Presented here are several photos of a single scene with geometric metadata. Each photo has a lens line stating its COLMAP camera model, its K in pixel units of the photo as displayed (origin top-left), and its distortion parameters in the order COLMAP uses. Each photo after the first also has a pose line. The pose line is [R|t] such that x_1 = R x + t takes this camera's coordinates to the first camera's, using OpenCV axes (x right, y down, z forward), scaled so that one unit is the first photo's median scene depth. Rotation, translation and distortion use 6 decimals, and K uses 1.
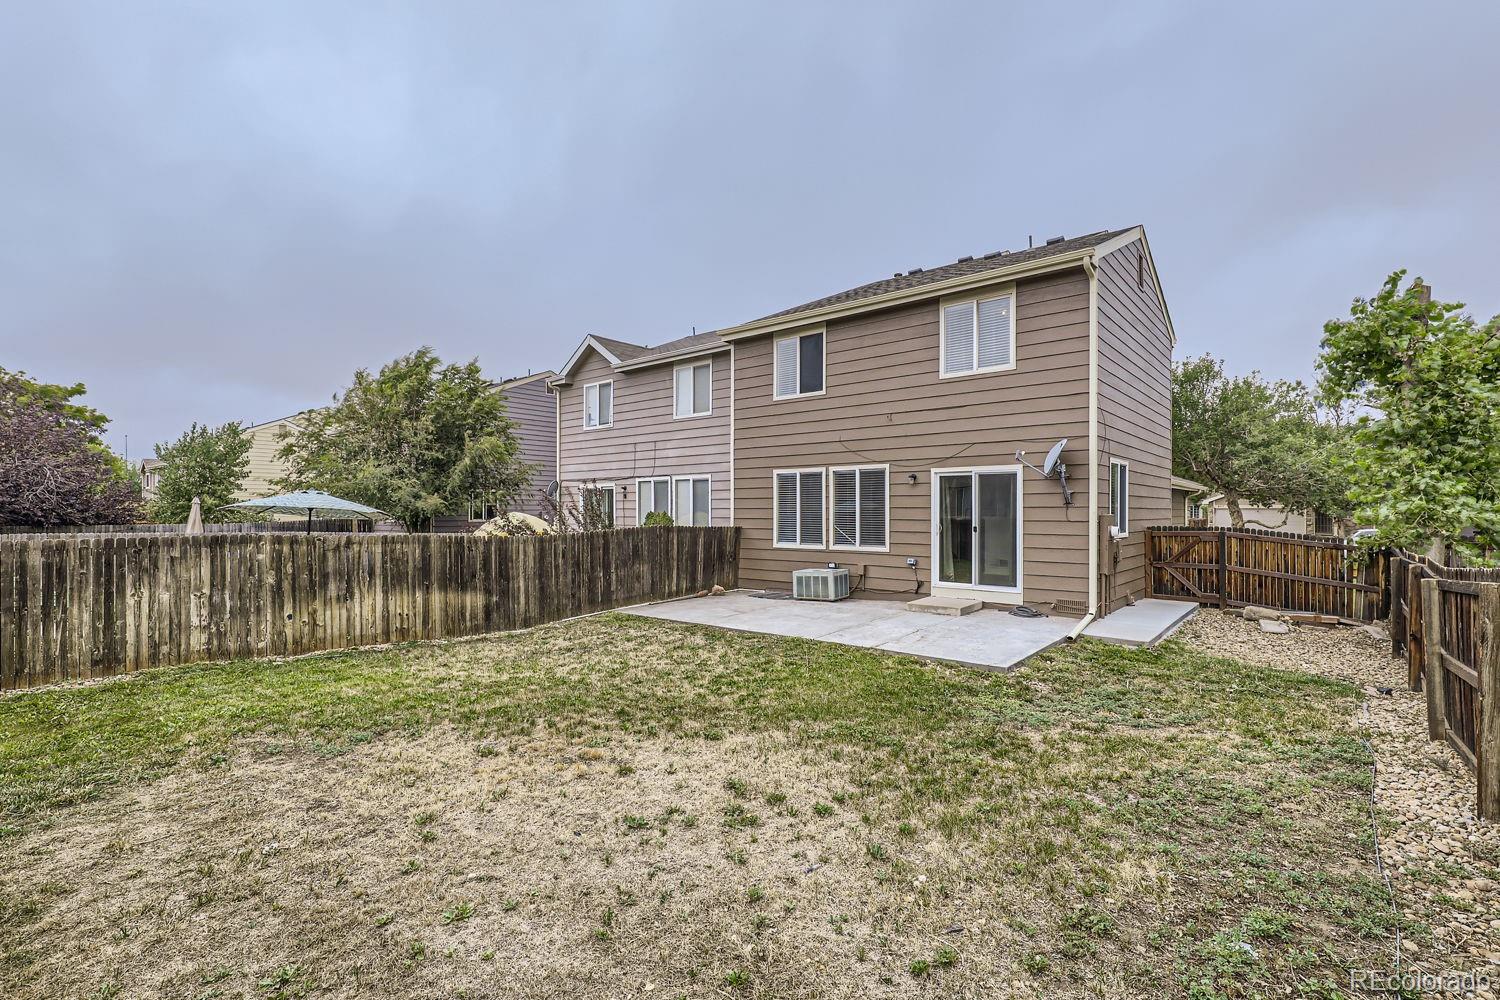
lens RADIAL K [[693.8, 0, 749.6], [0, 693.8, 507.3], [0, 0, 1]] dist [-0.003471, 0.004134]
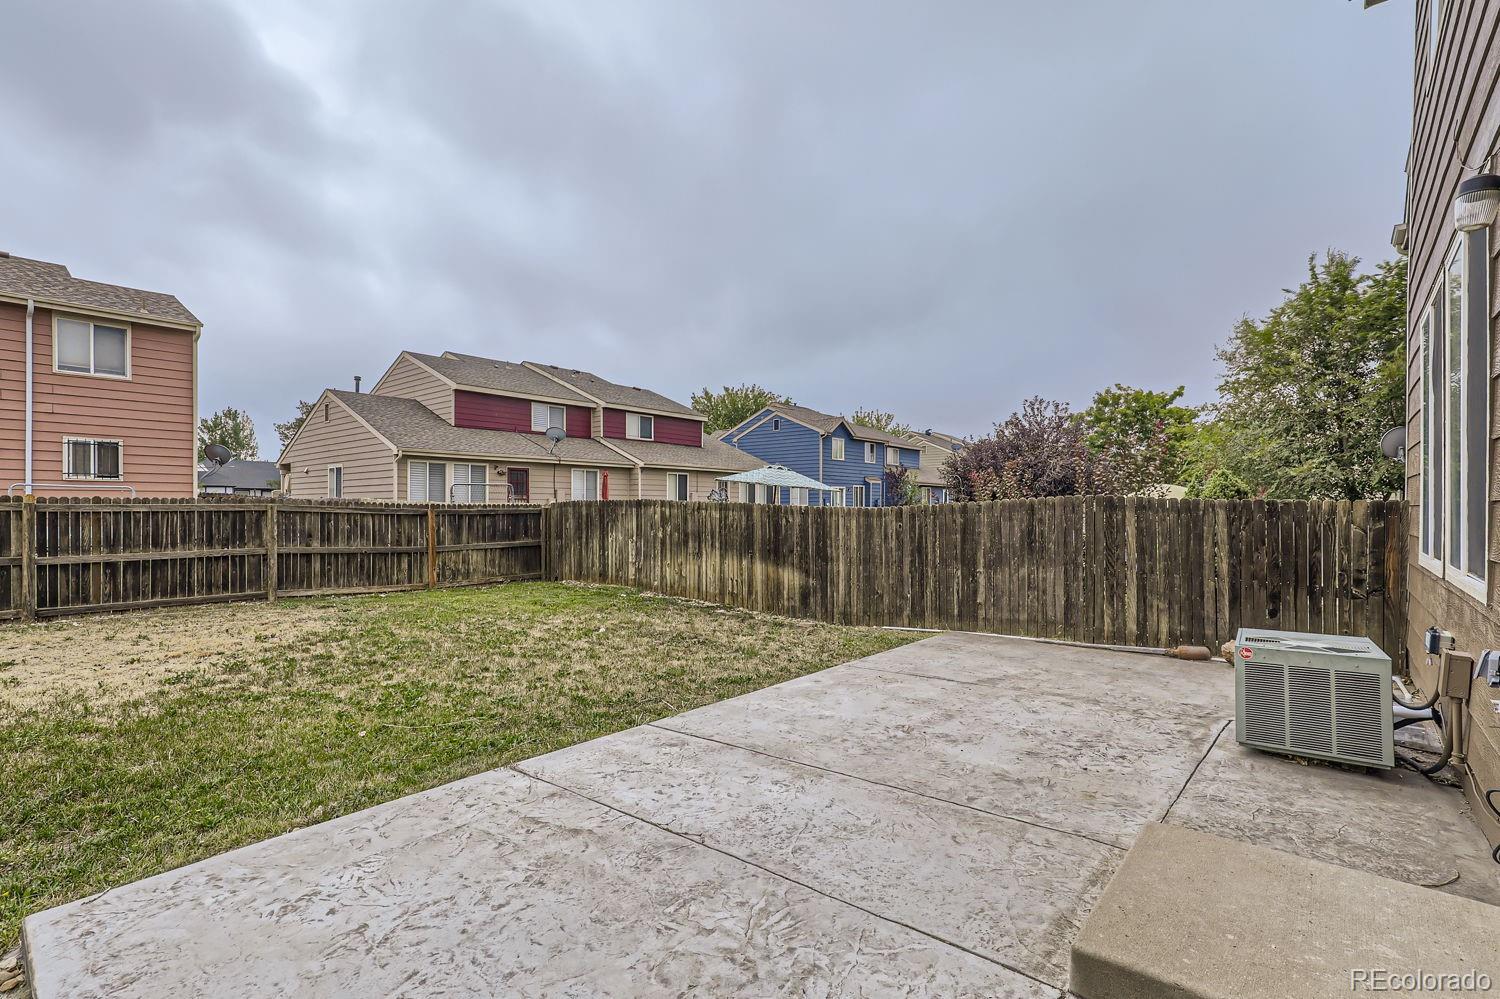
lens RADIAL K [[693.8, 0, 749.0], [0, 693.8, 502.1], [0, 0, 1]] dist [-0.003471, 0.004134]
pose [[-0.008495, -0.005626, -0.999948, 0.498250], [0.001443, 0.999983, -0.005638, 0.043078], [0.999963, -0.001491, -0.008486, 0.973229]]
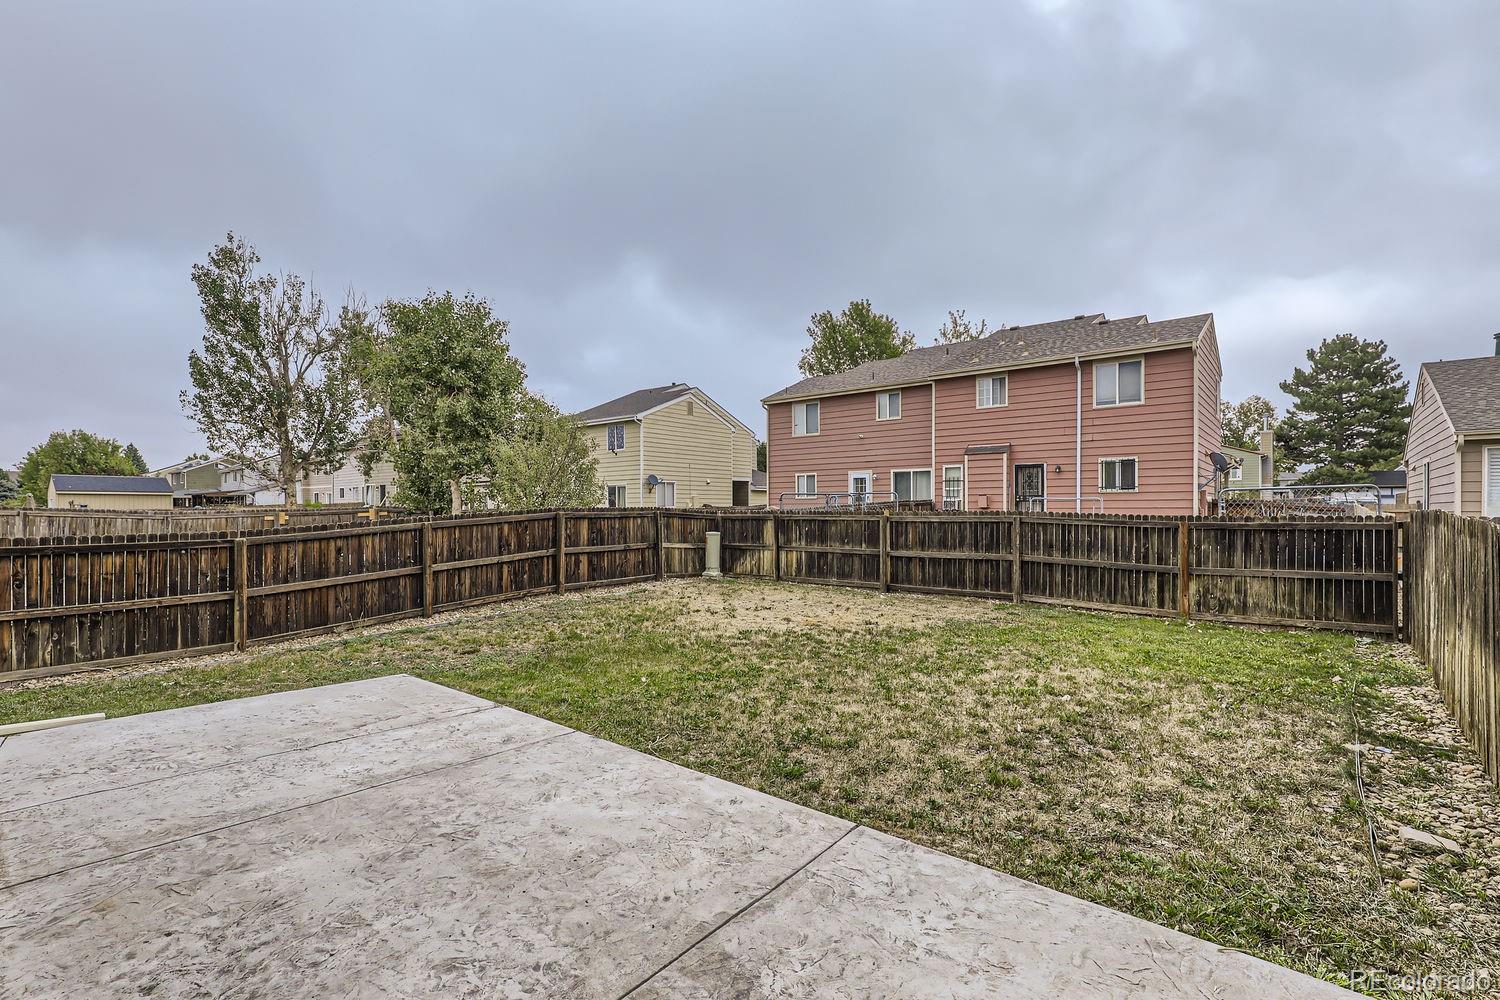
lens RADIAL K [[693.8, 0, 750.2], [0, 693.8, 509.3], [0, 0, 1]] dist [-0.003471, 0.004134]
pose [[-0.999937, 0.005068, -0.009986, -0.390113], [0.005101, 0.999982, -0.003284, 0.022329], [0.009969, -0.003334, -0.999945, 1.633340]]
